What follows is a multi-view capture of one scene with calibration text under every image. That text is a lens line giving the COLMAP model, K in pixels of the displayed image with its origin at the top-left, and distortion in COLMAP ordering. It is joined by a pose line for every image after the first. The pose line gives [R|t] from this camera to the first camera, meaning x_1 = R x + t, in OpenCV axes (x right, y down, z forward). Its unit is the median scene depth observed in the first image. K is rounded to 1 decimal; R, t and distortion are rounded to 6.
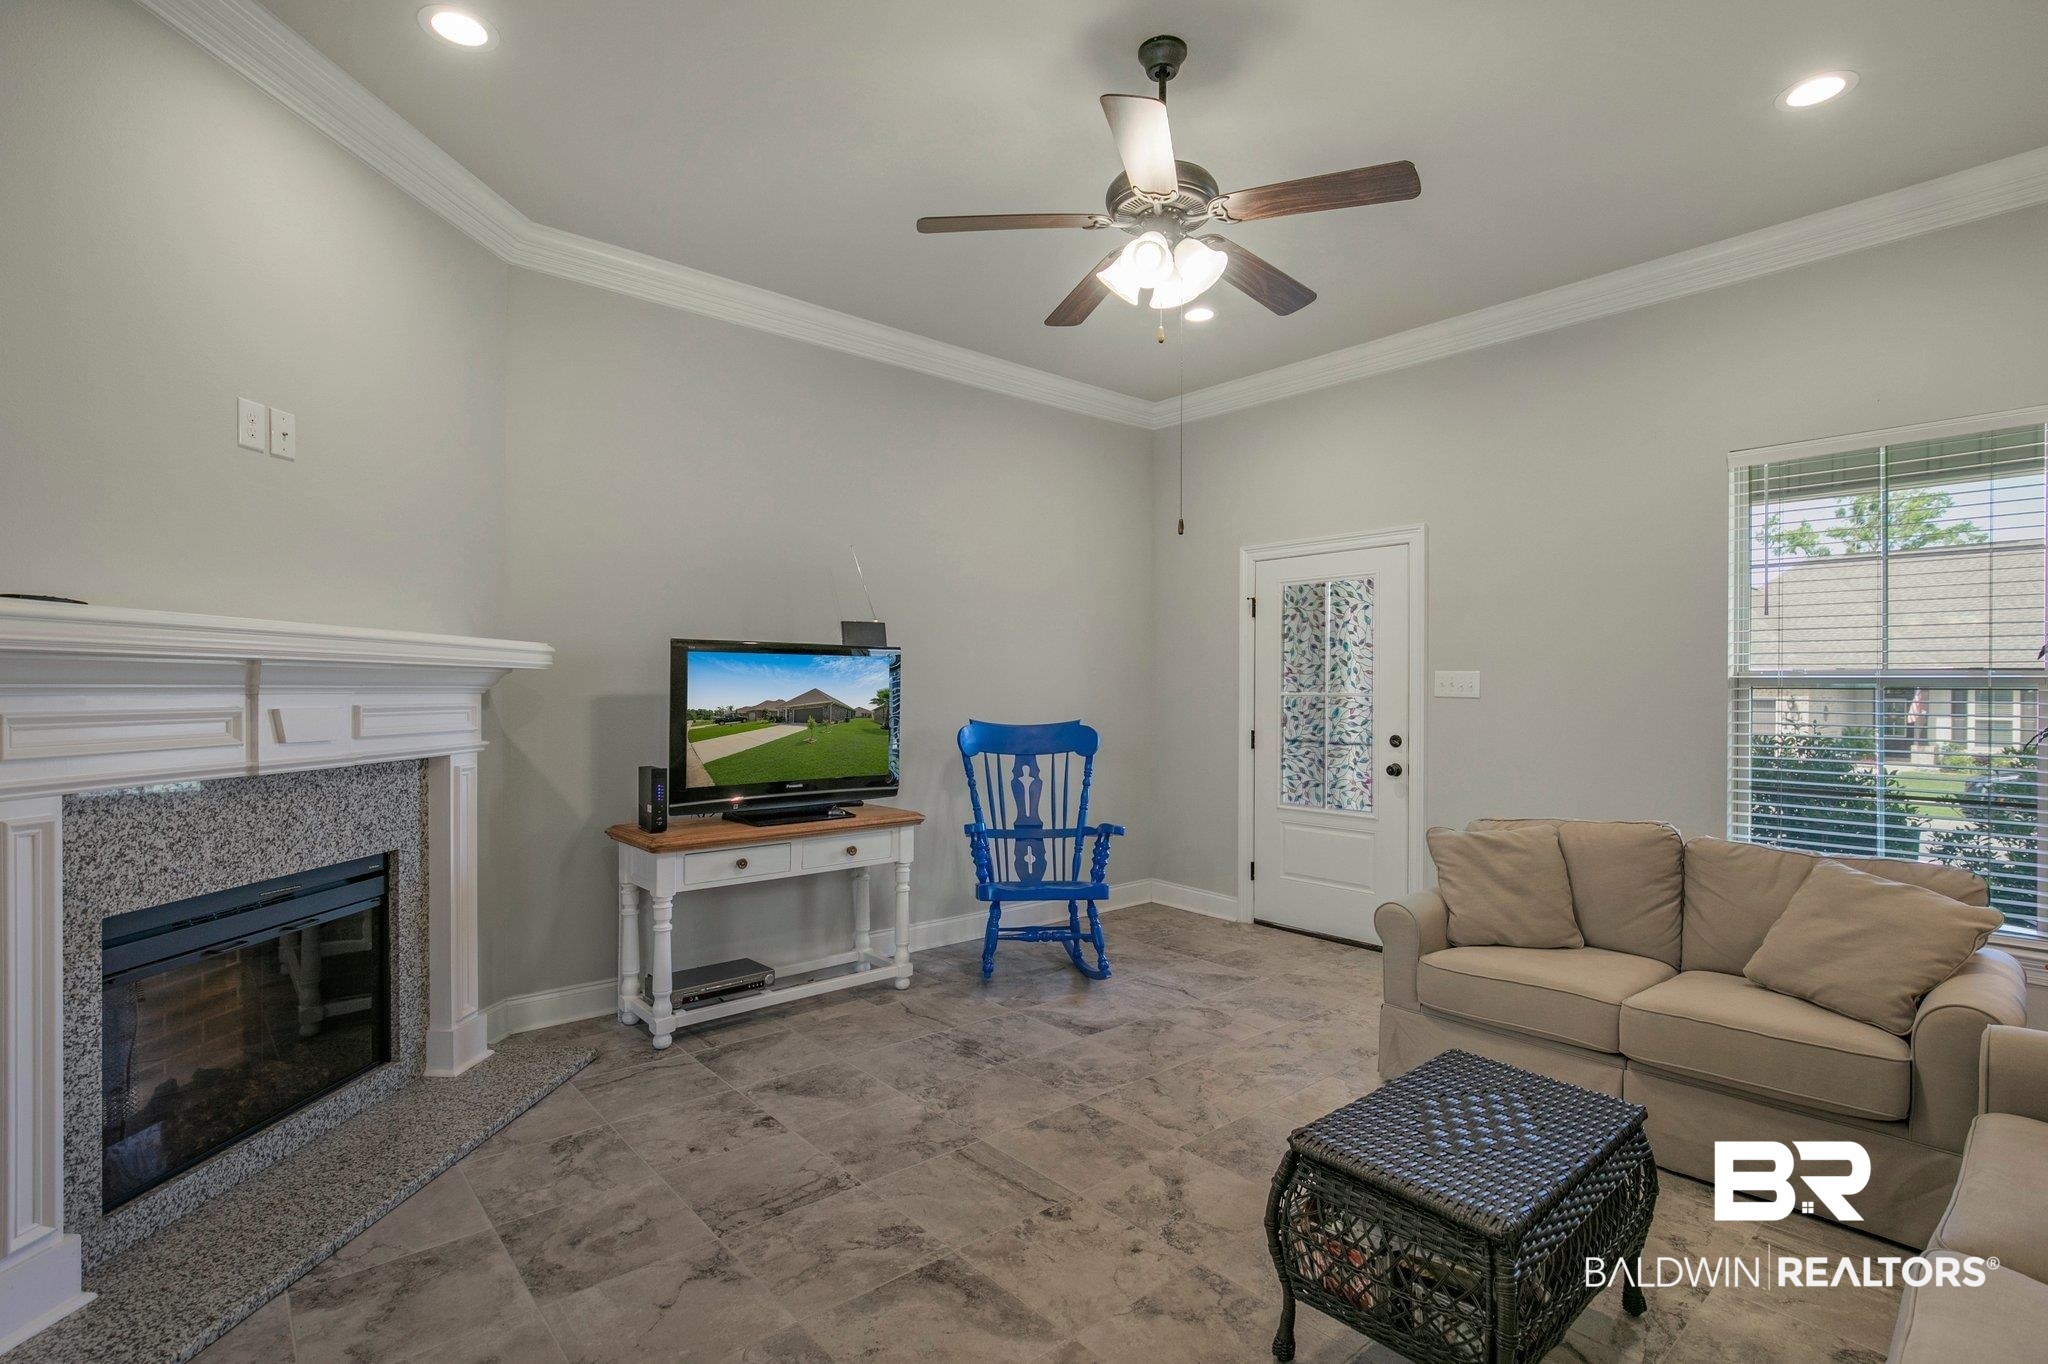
lens RADIAL K [[961.9, 0, 1024.0], [0, 961.9, 682.0], [0, 0, 1]] dist [-0.001948, 0.000131]
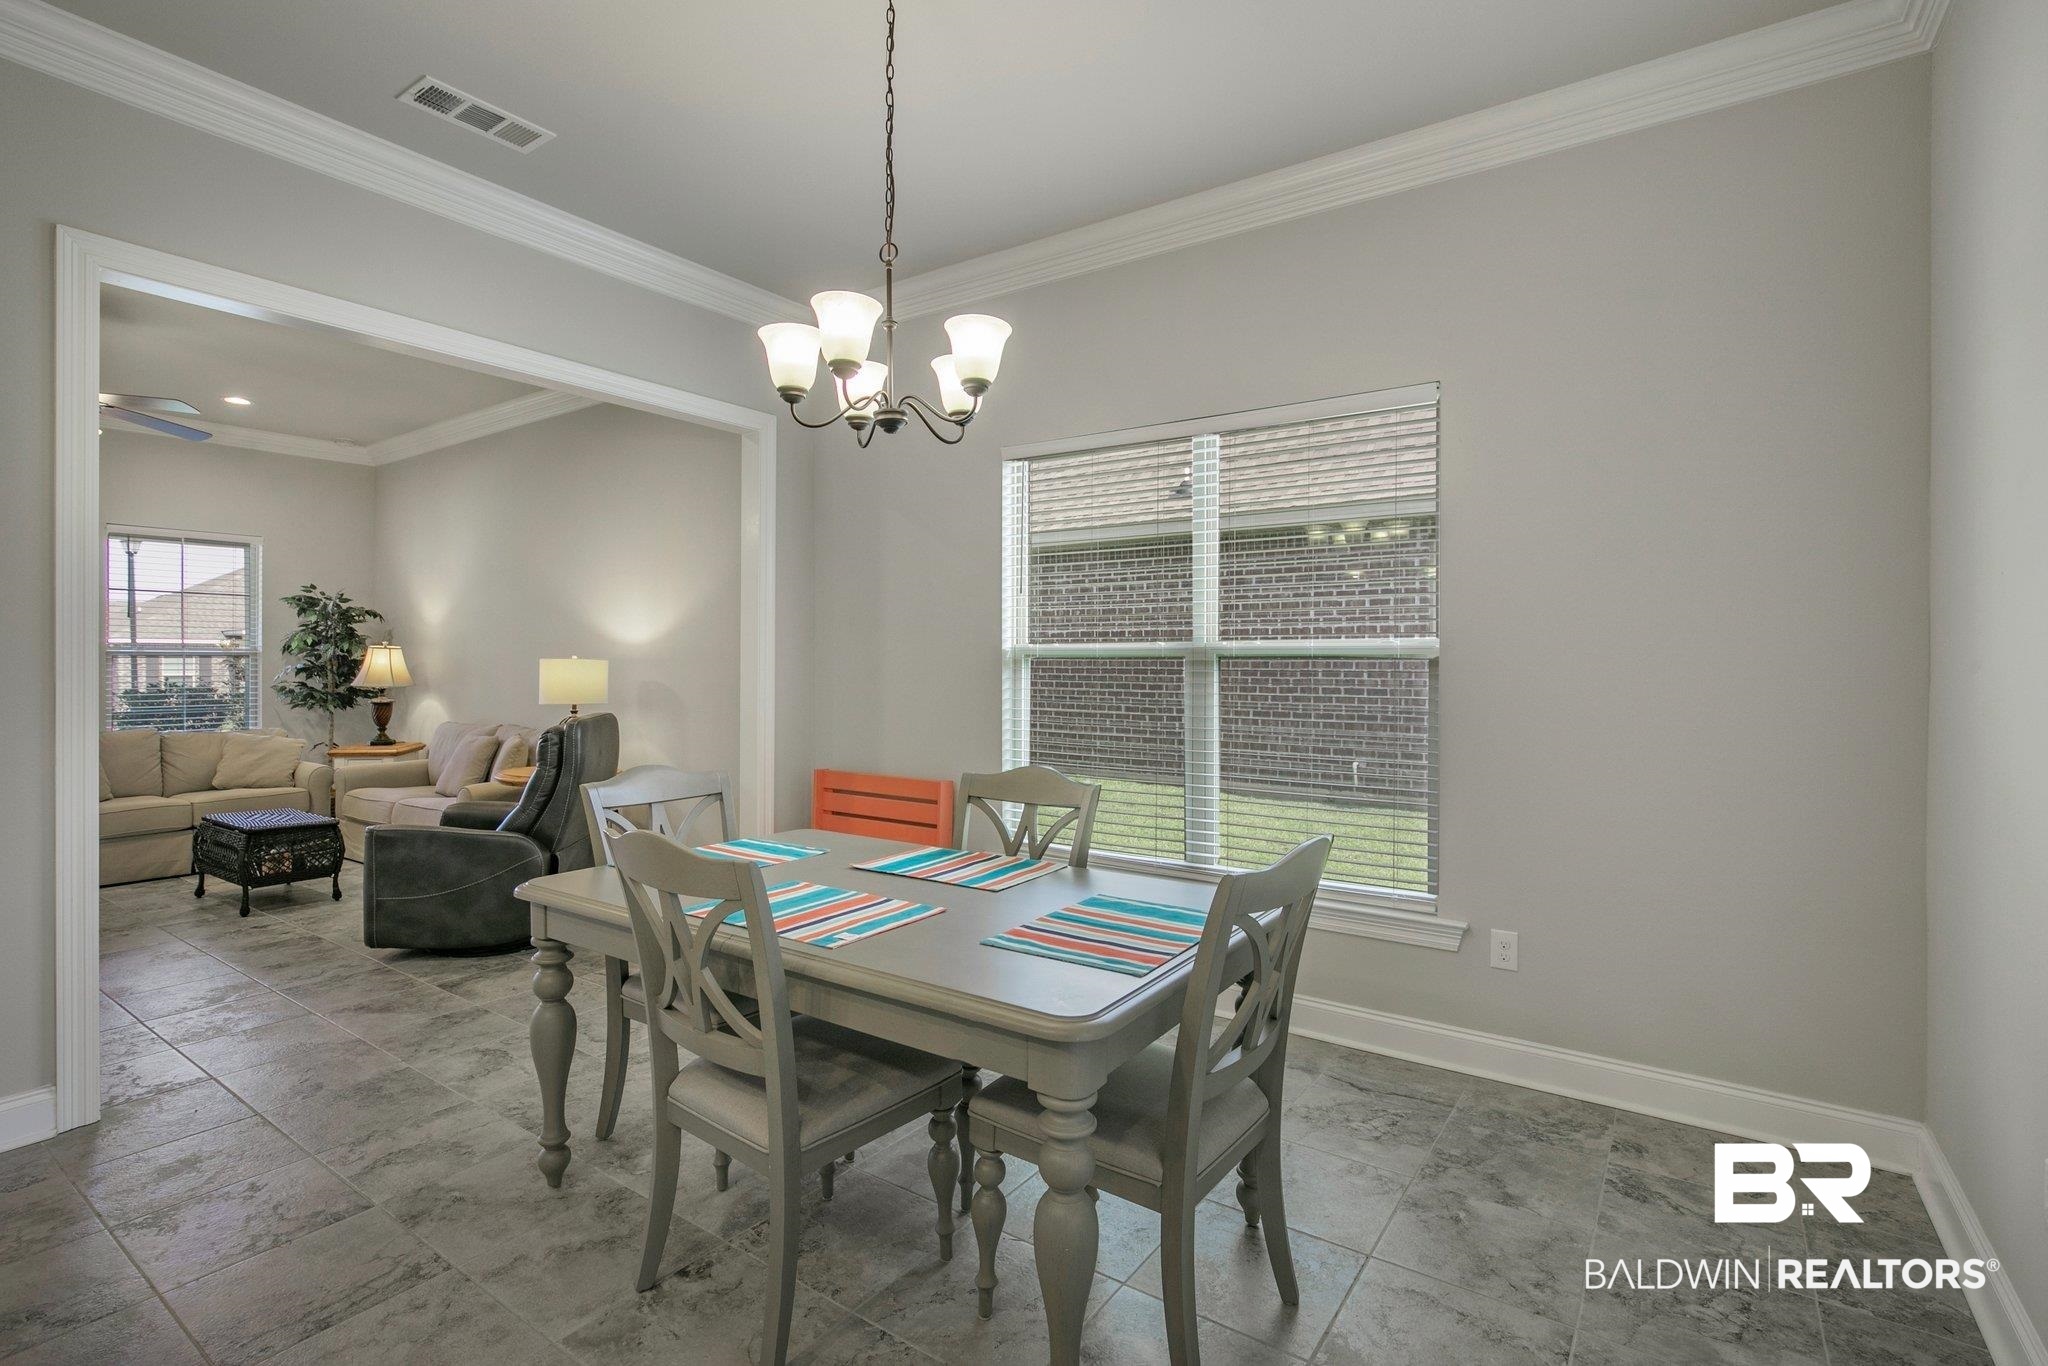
lens RADIAL K [[969.5, 0, 1027.6], [0, 969.5, 667.0], [0, 0, 1]] dist [-0.000669, 0.000273]
pose [[-0.251585, -0.009968, 0.967784, -1.229601], [-0.008430, 0.999932, 0.008107, -0.003959], [-0.967798, -0.006119, -0.251652, -0.168426]]
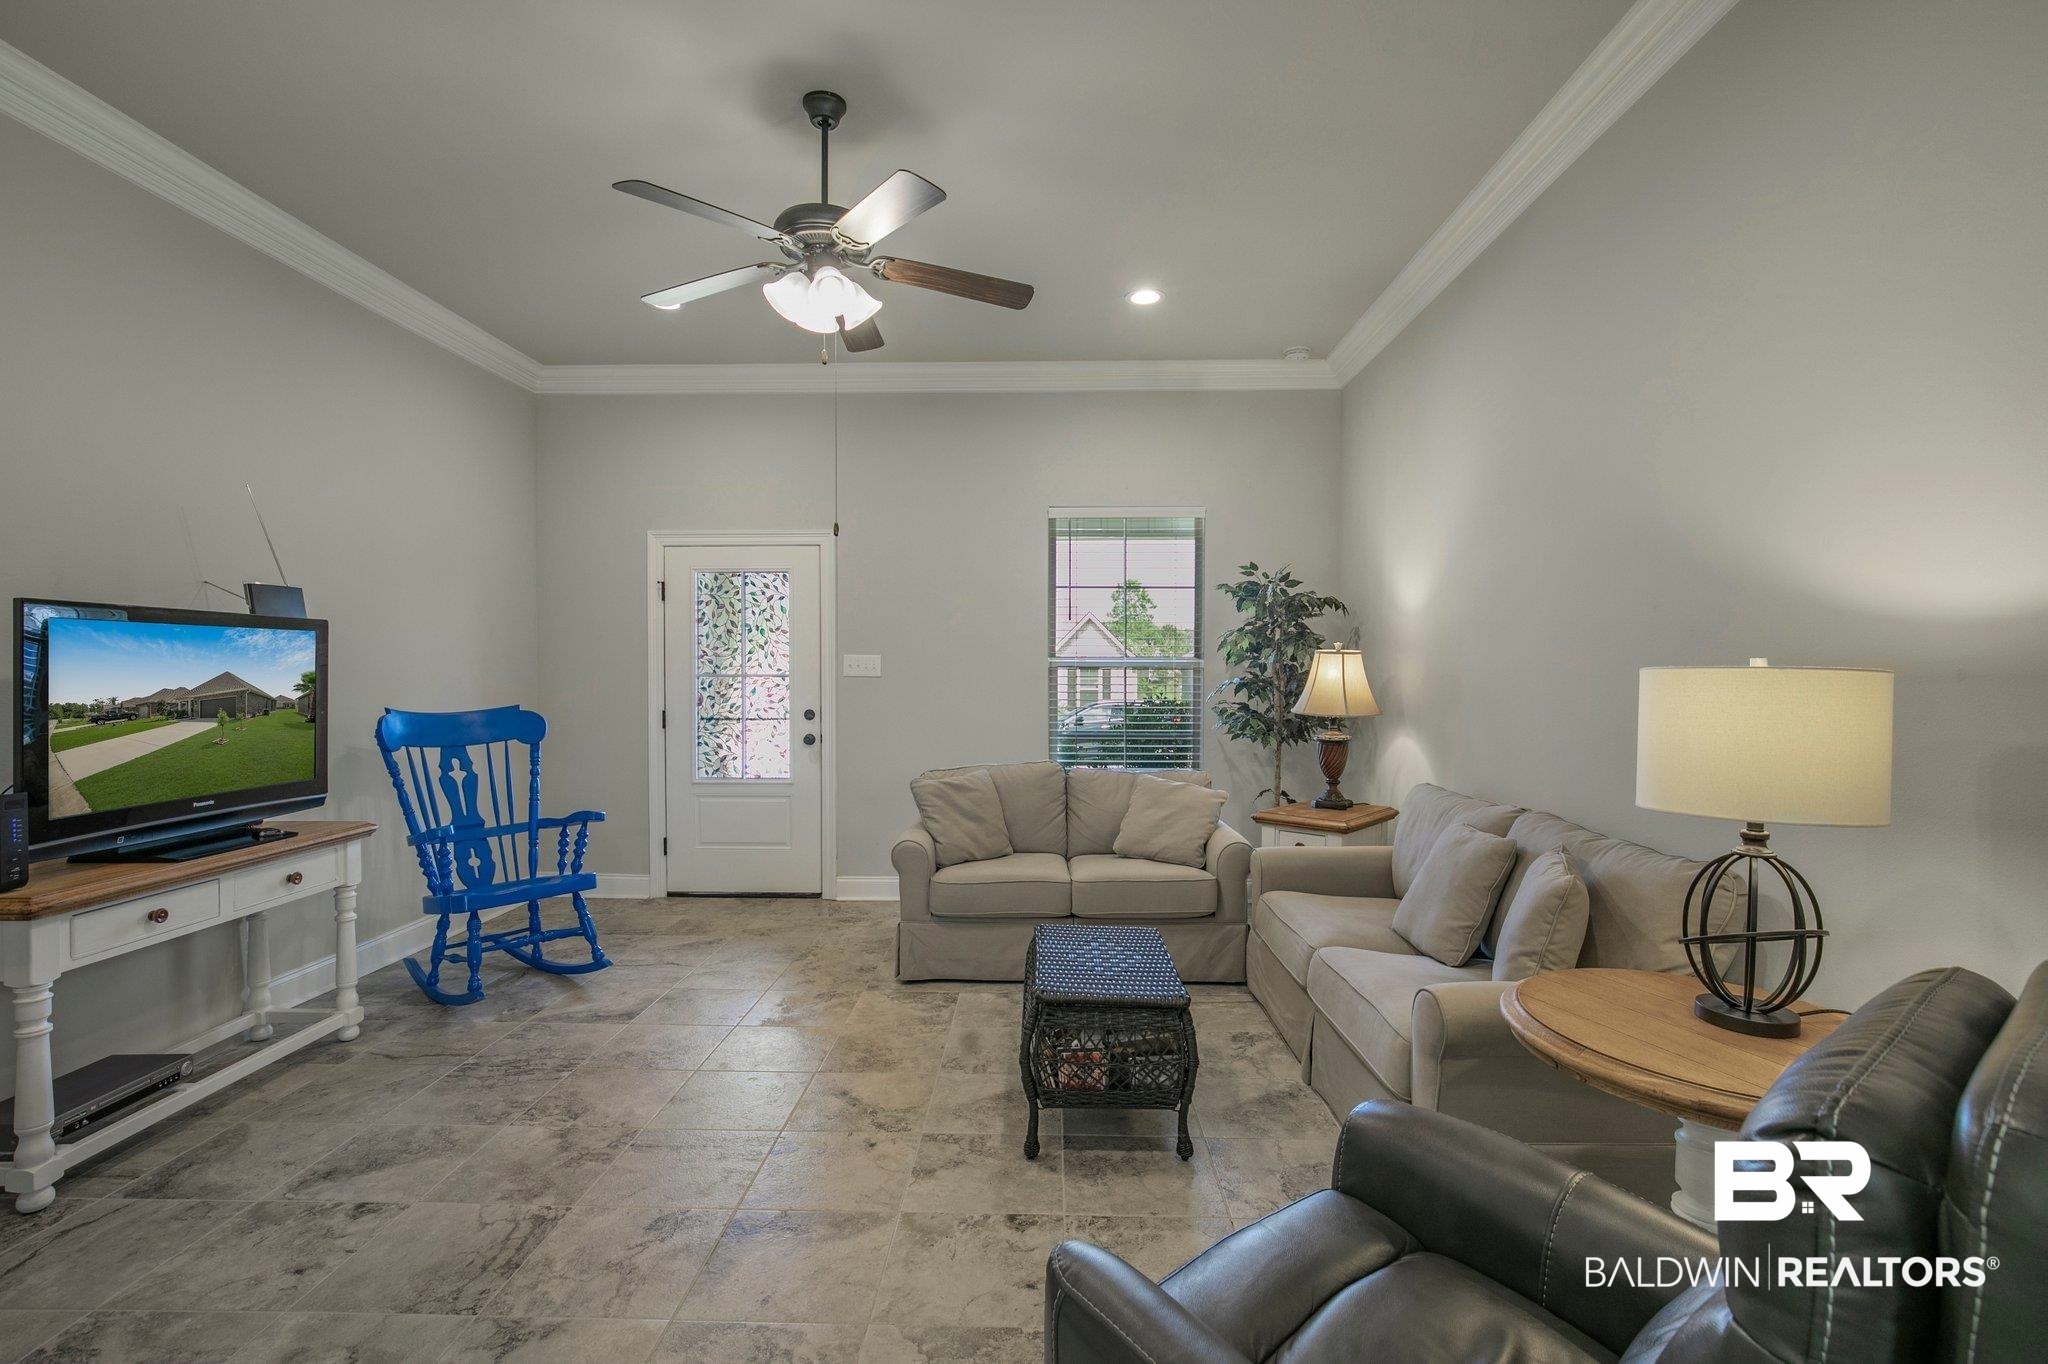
lens RADIAL K [[960.3, 0, 995.0], [0, 960.3, 681.8], [0, 0, 1]] dist [0.002281, 0.000729]
pose [[0.681219, -0.011790, 0.731985, -0.344332], [-0.002712, 0.999823, 0.018629, -0.000897], [-0.732075, -0.014675, 0.681066, 0.048714]]
